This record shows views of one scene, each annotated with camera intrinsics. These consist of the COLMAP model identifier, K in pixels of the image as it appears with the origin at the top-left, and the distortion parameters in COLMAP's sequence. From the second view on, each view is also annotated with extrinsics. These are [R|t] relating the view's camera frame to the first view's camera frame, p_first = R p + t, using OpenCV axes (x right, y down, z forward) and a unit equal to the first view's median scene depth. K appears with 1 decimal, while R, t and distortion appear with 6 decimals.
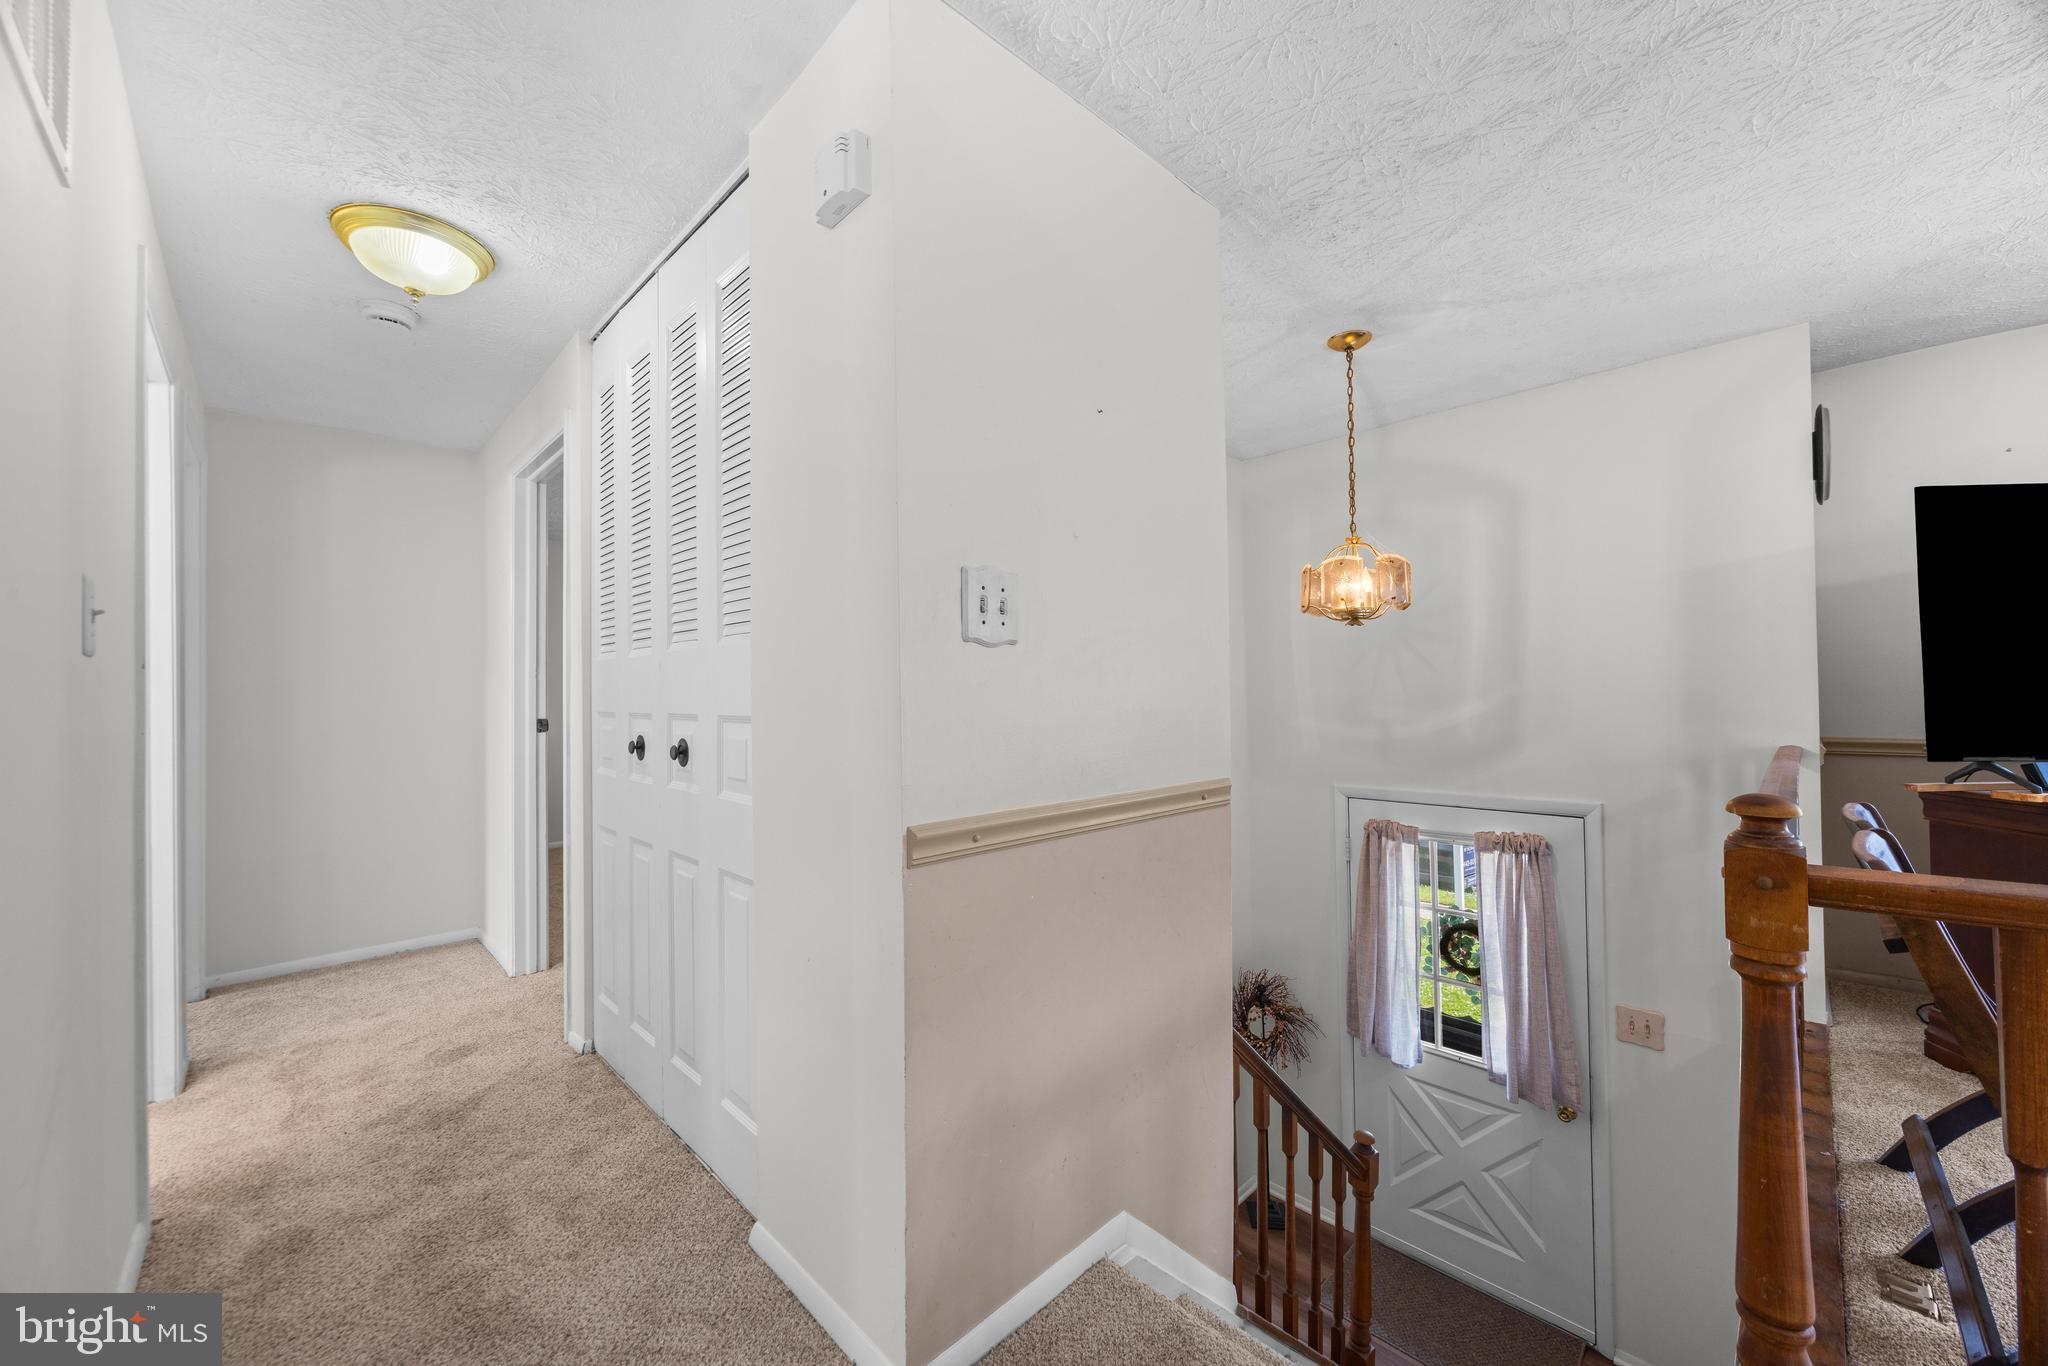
lens RADIAL K [[773.9, 0, 1016.2], [0, 773.9, 680.1], [0, 0, 1]] dist [-0.001452, -0.000491]
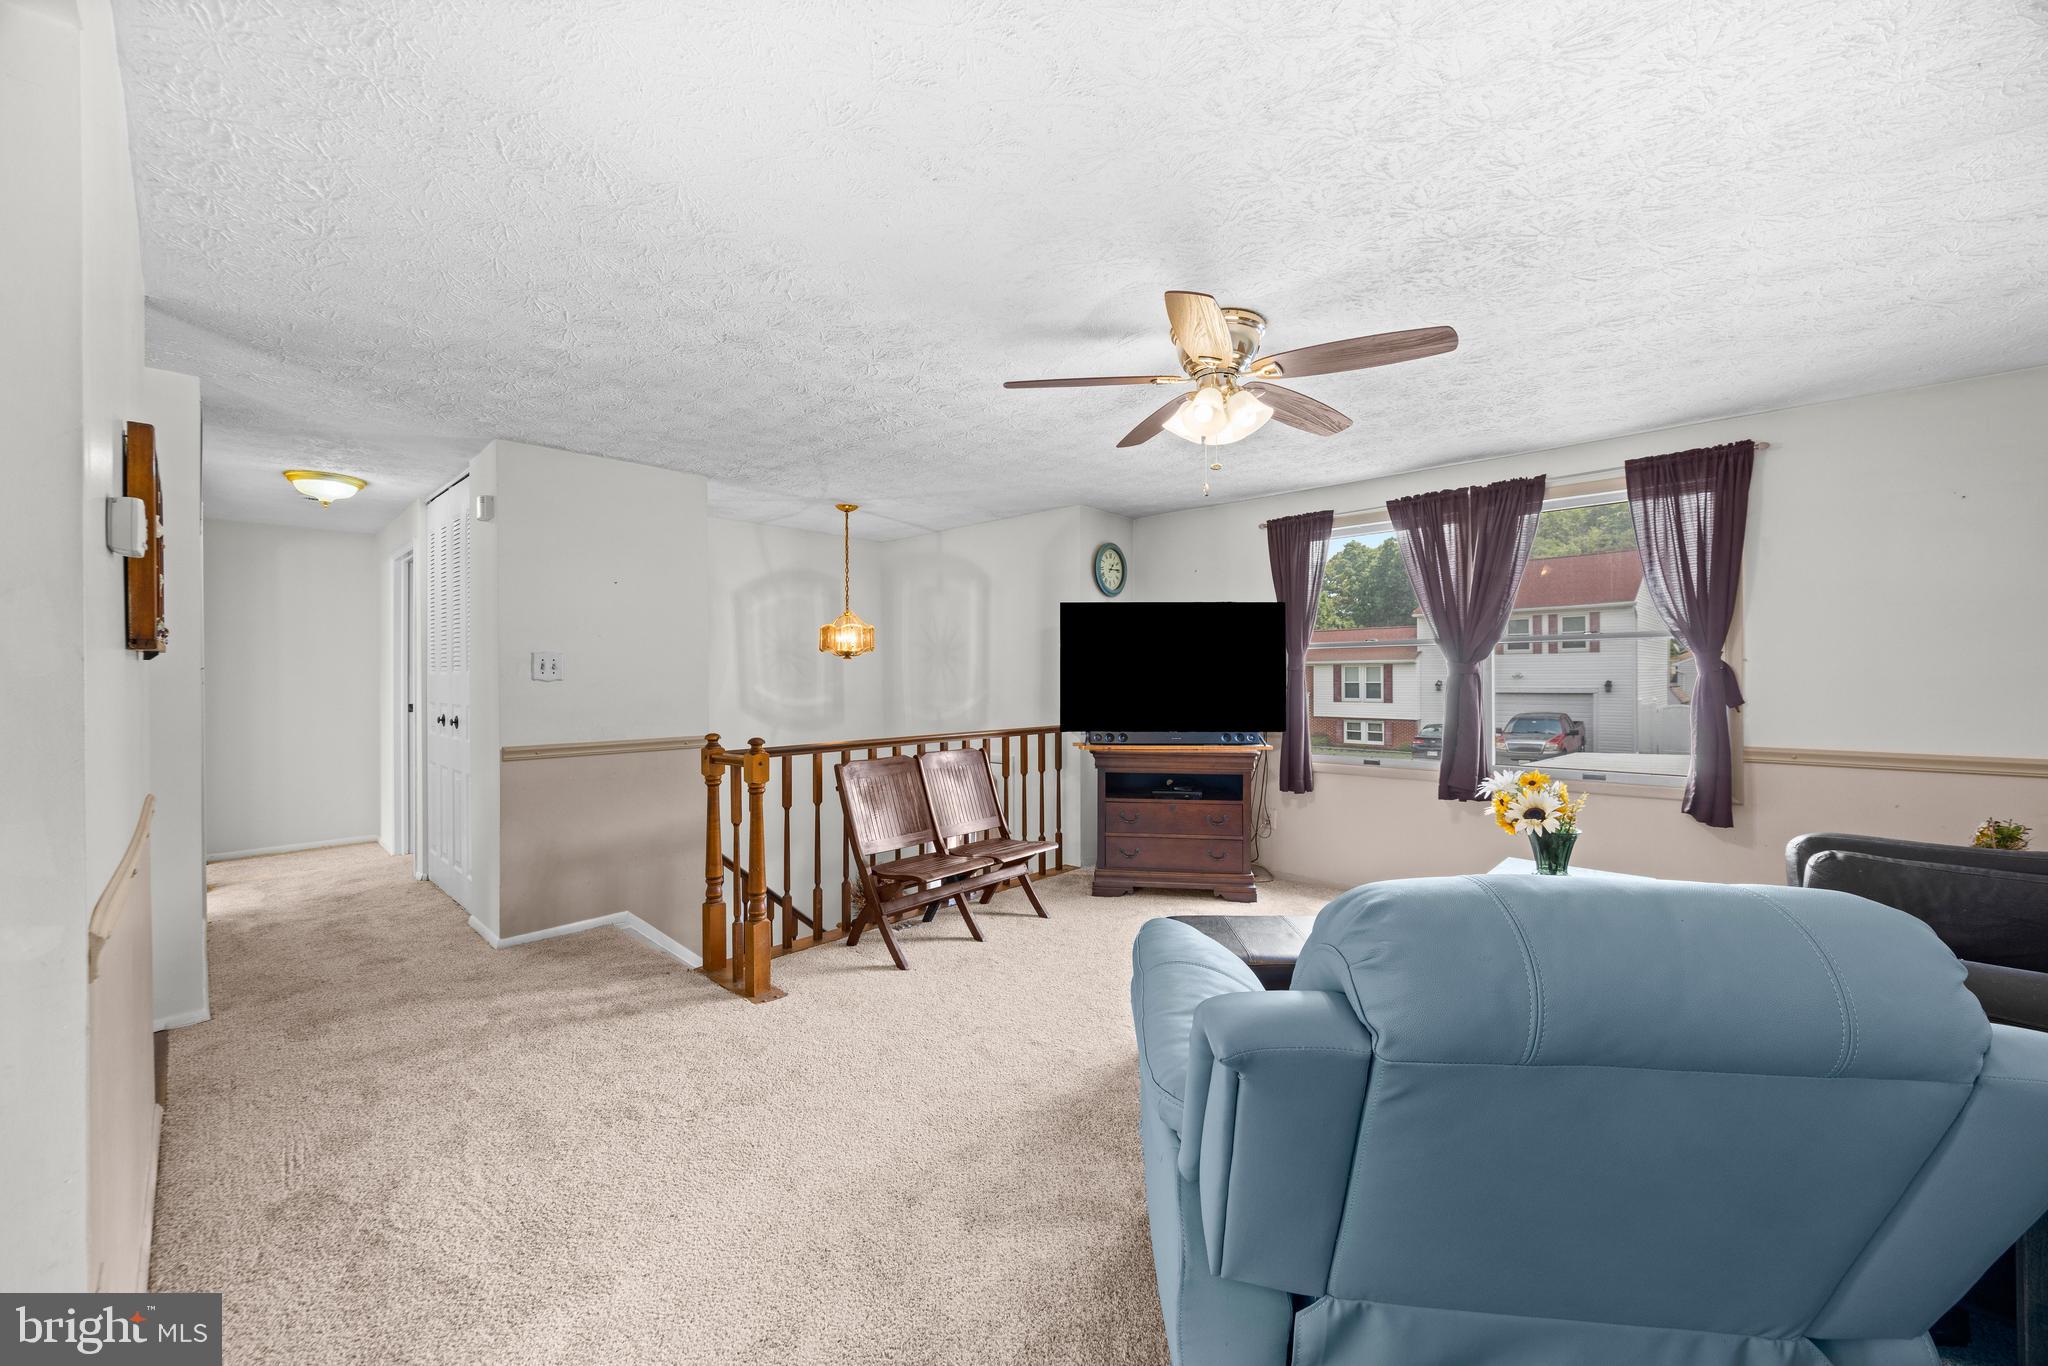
lens RADIAL K [[773.9, 0, 1016.2], [0, 773.9, 680.1], [0, 0, 1]] dist [-0.001452, -0.000491]
pose [[0.998875, 0.010813, 0.046167, 0.879573], [-0.011825, 0.999695, 0.021693, -0.075769], [-0.045919, -0.022215, 0.998698, -1.042519]]
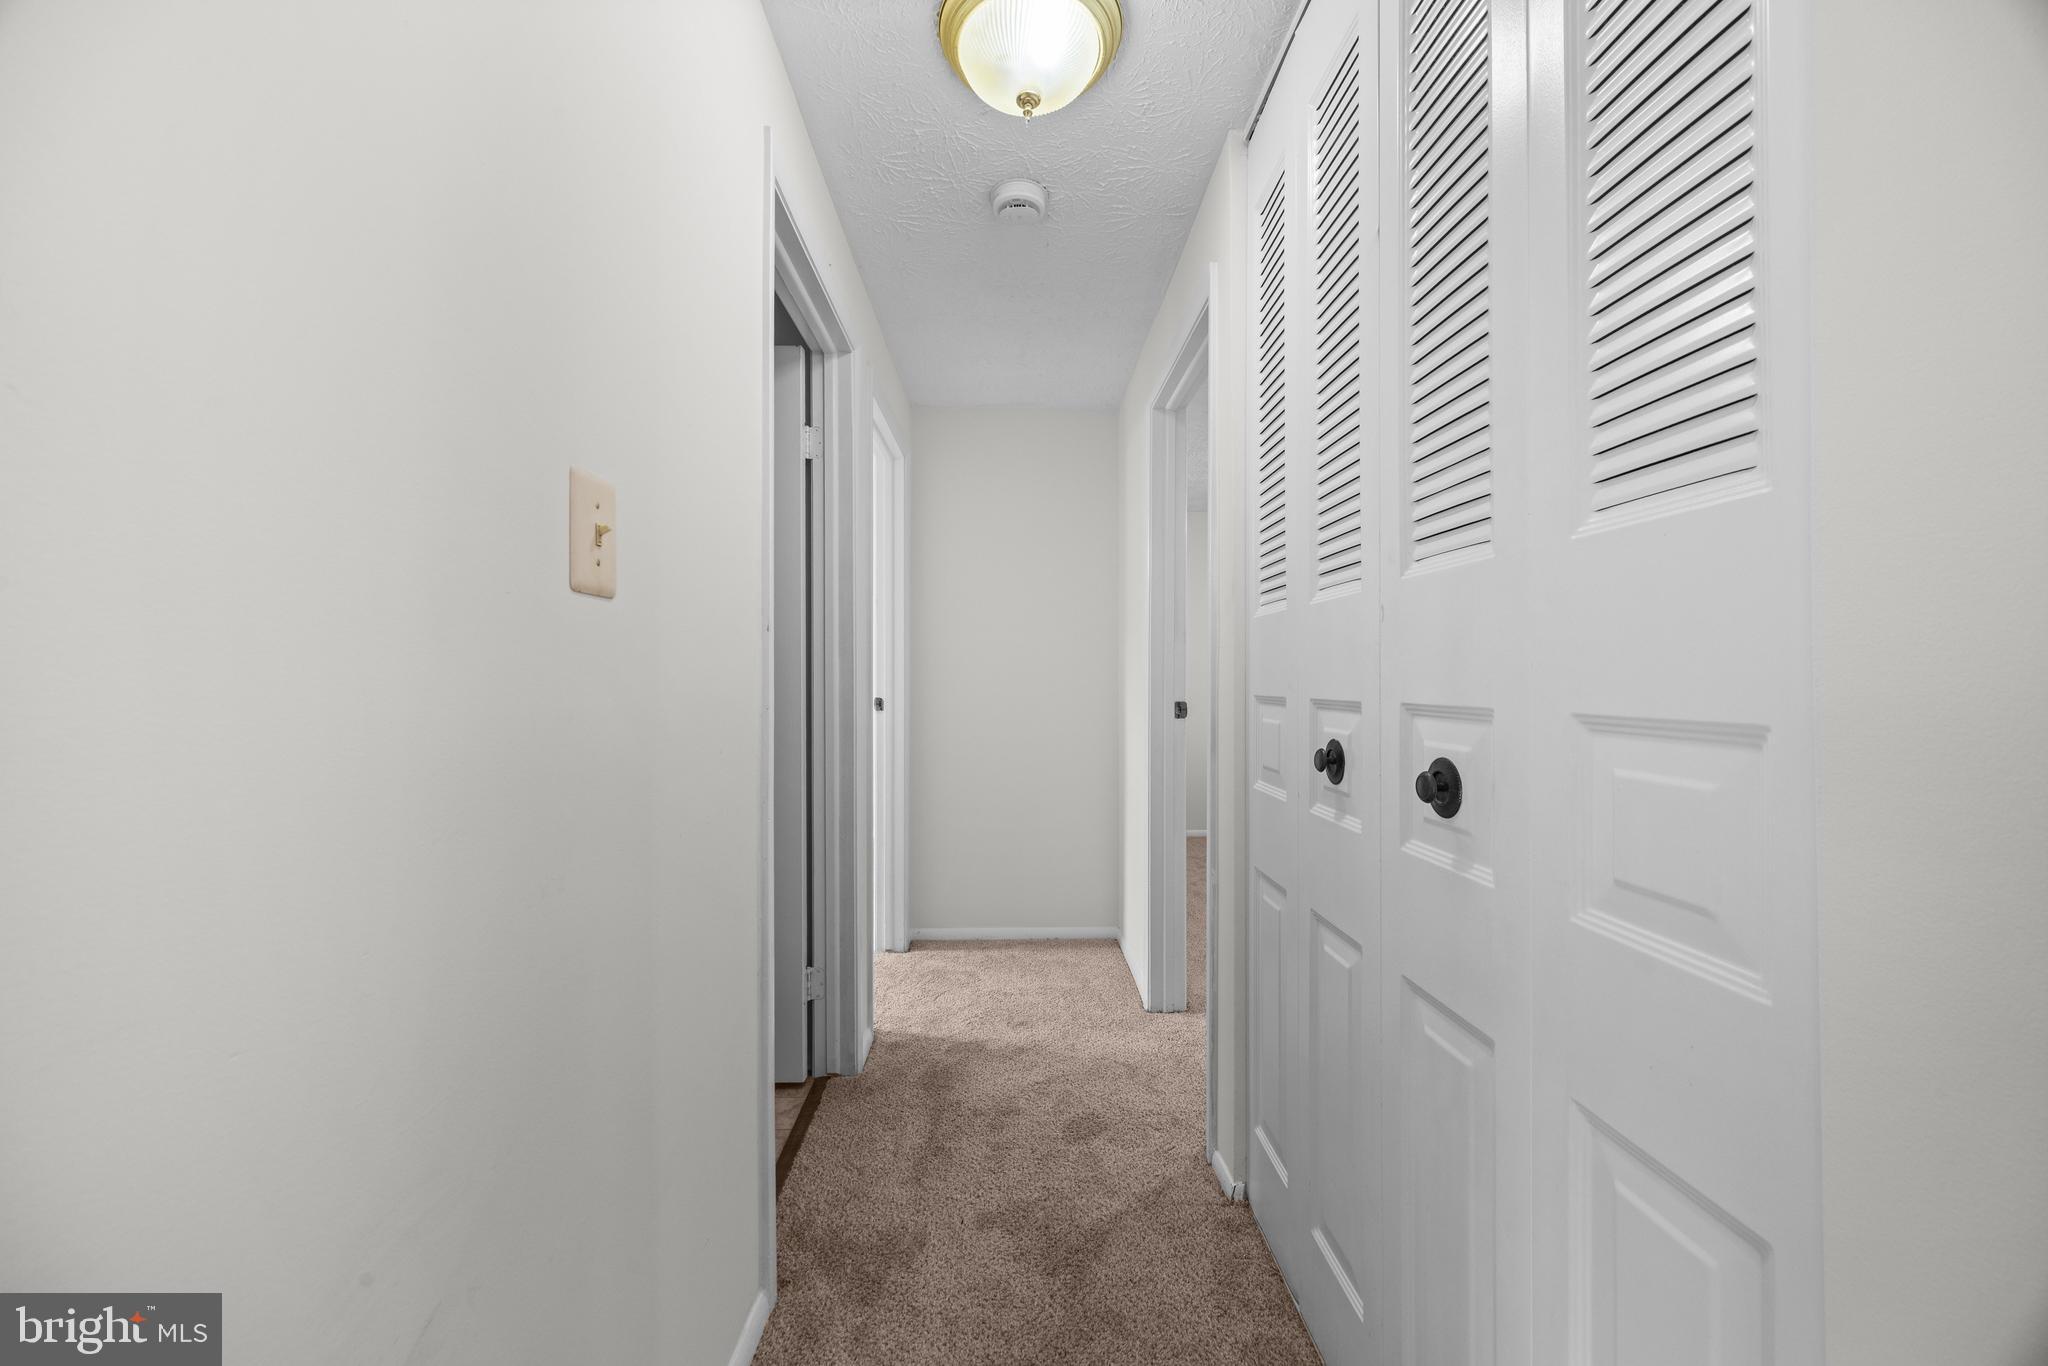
lens RADIAL K [[788.2, 0, 1023.9], [0, 788.2, 688.9], [0, 0, 1]] dist [-0.000244, -0.000290]
pose [[0.736320, 0.019441, -0.676355, -0.257958], [0.001960, 0.999522, 0.030864, 0.015691], [0.676631, -0.024051, 0.735929, 0.413727]]
